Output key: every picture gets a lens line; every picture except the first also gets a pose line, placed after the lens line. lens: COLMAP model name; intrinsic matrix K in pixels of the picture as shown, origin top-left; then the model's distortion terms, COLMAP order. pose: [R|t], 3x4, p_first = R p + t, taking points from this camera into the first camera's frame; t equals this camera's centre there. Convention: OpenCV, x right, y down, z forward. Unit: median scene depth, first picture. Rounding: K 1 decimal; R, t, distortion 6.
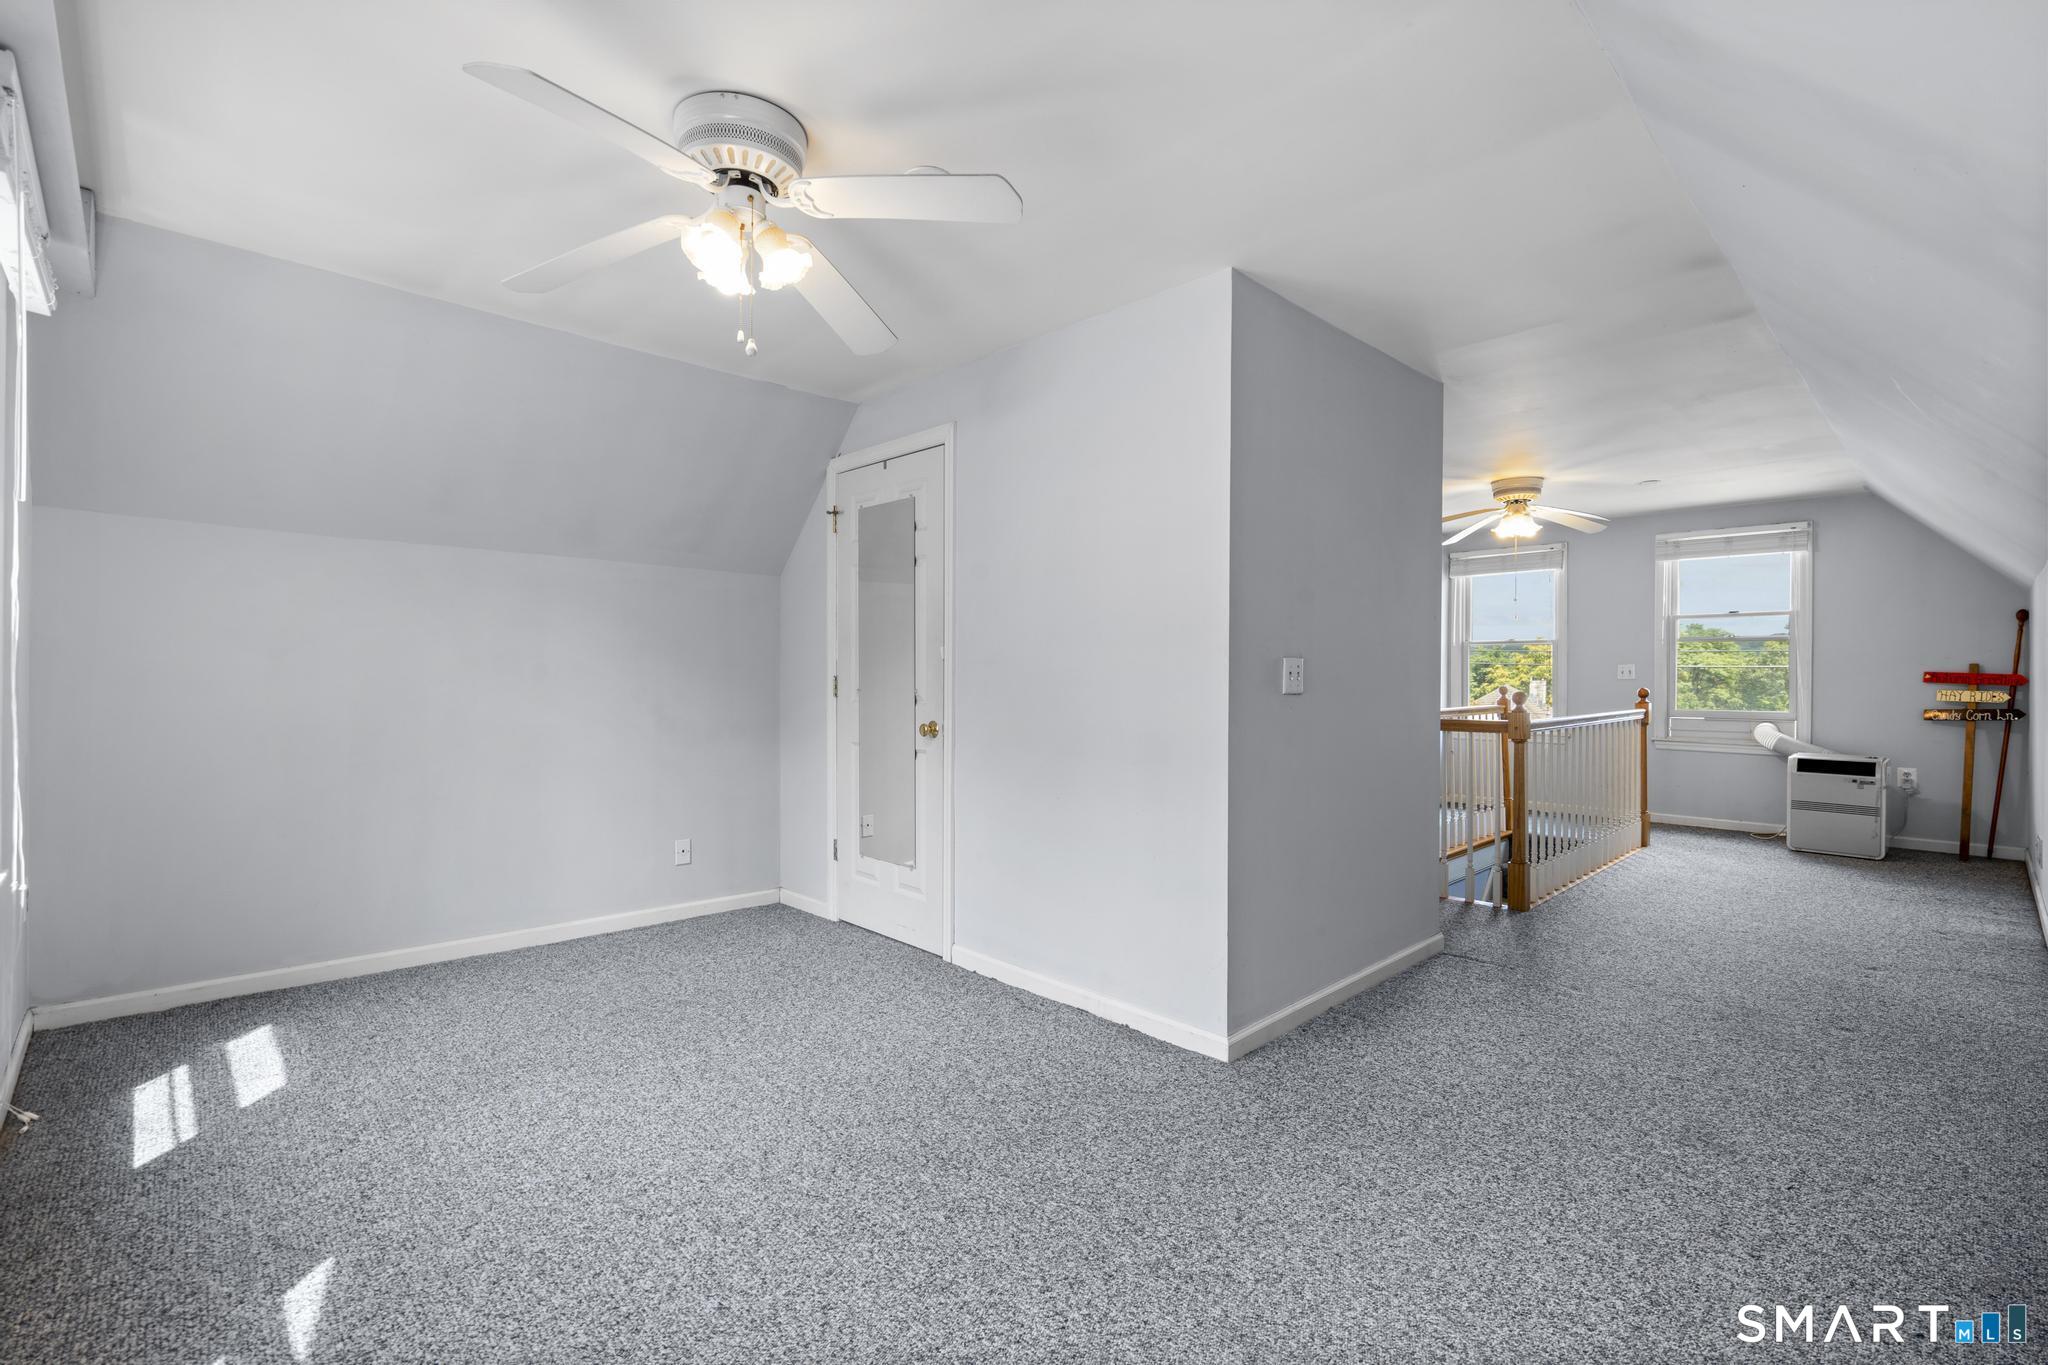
lens RADIAL K [[929.8, 0, 1029.5], [0, 929.8, 679.4], [0, 0, 1]] dist [-0.008643, 0.004181]
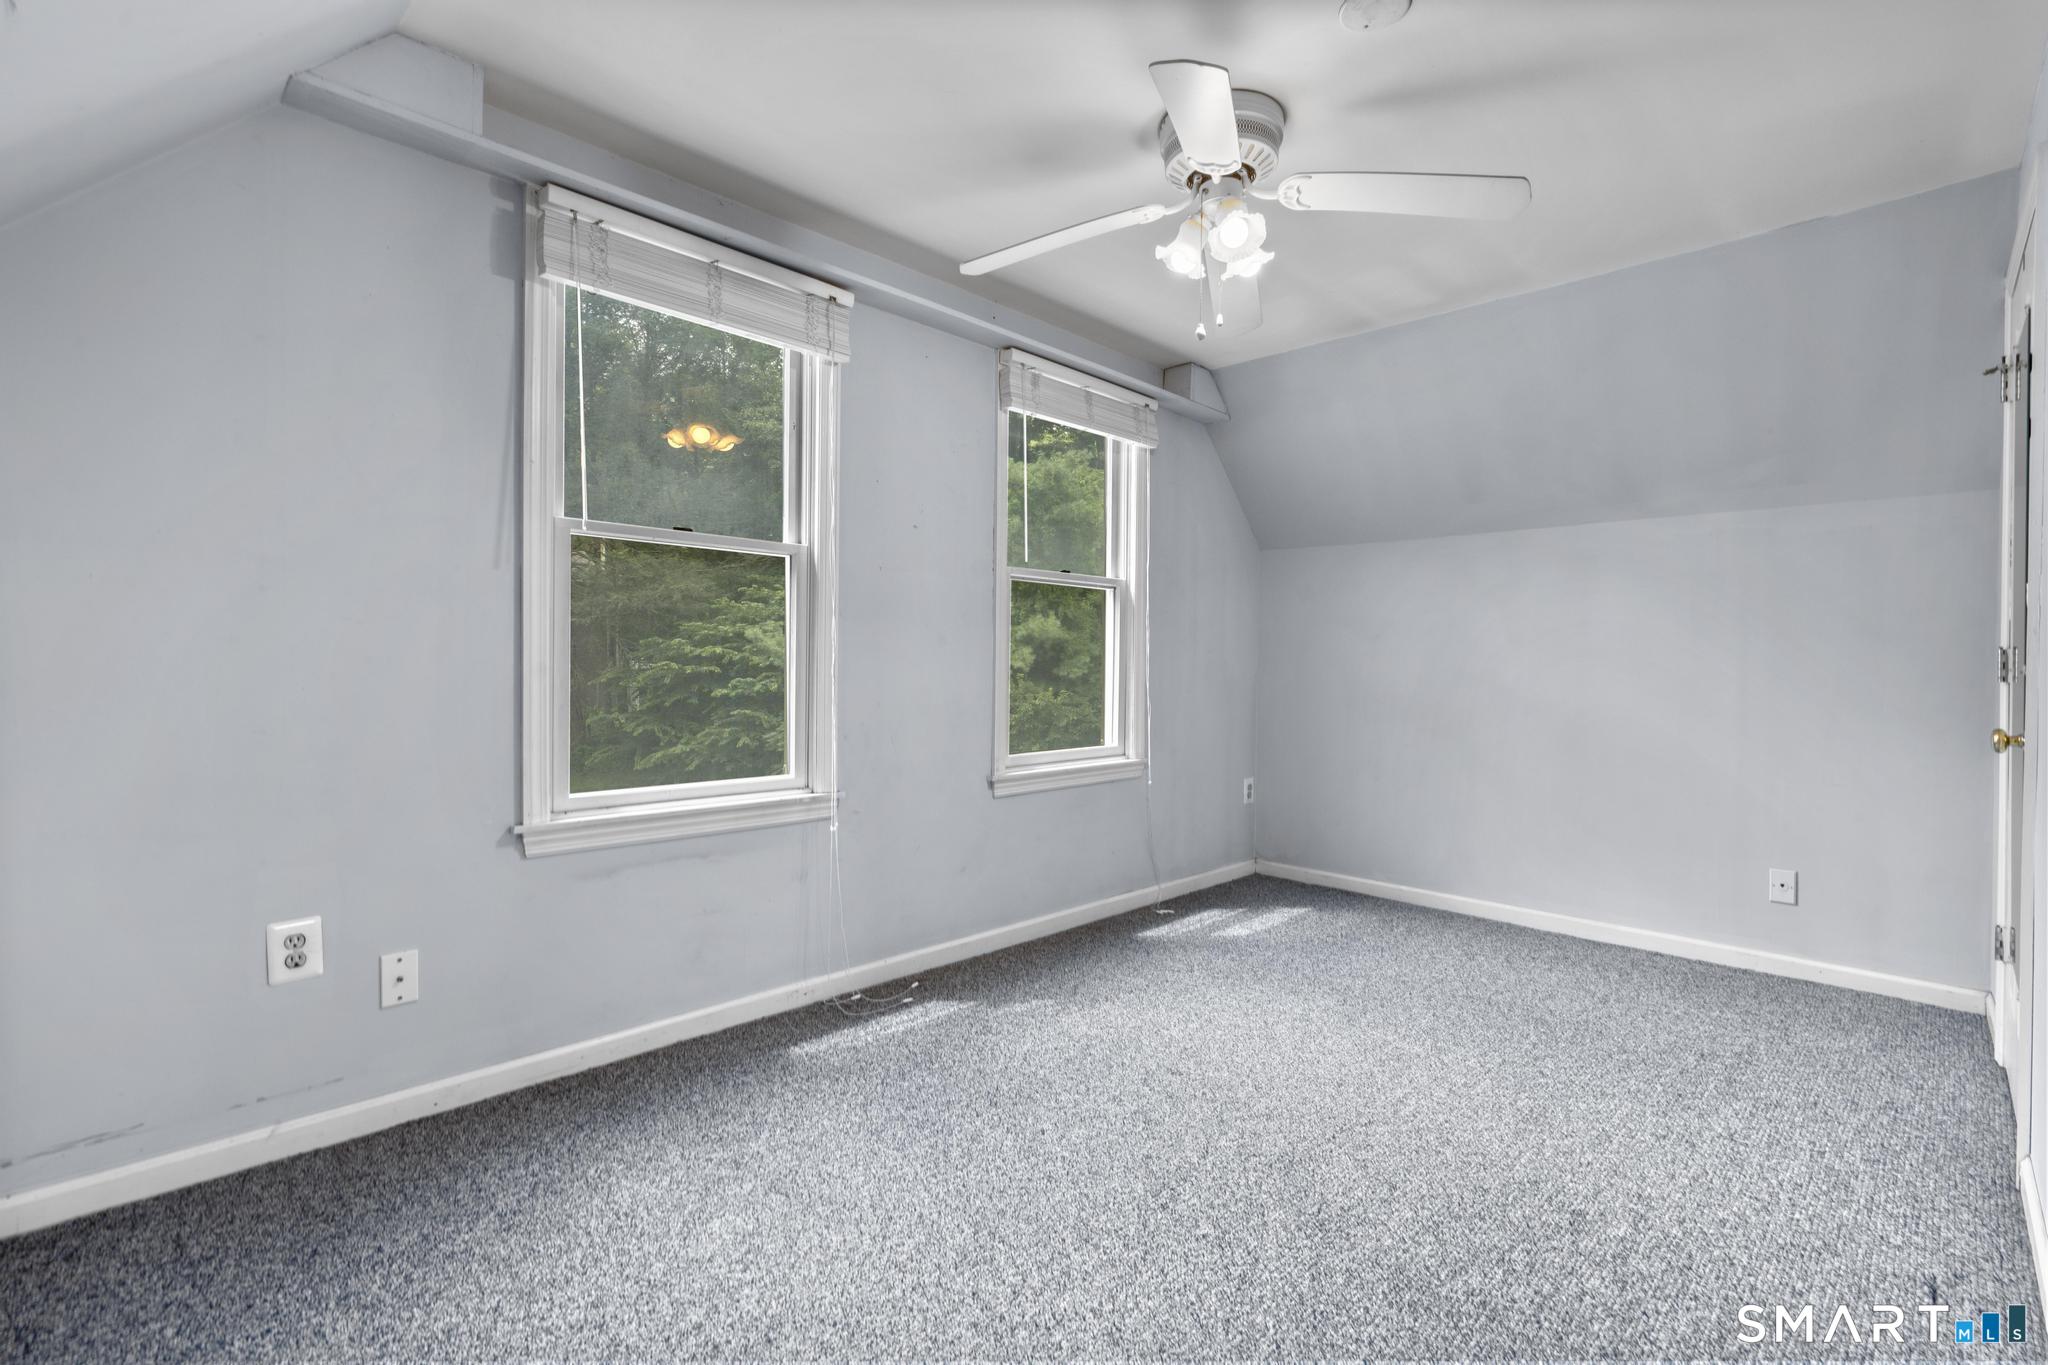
lens RADIAL K [[929.8, 0, 1030.0], [0, 929.8, 679.0], [0, 0, 1]] dist [-0.008643, 0.004181]
pose [[0.011956, 0.011312, -0.999865, 0.506636], [-0.008415, 0.999902, 0.011212, 0.018067], [0.999893, 0.008280, 0.012050, 0.511139]]
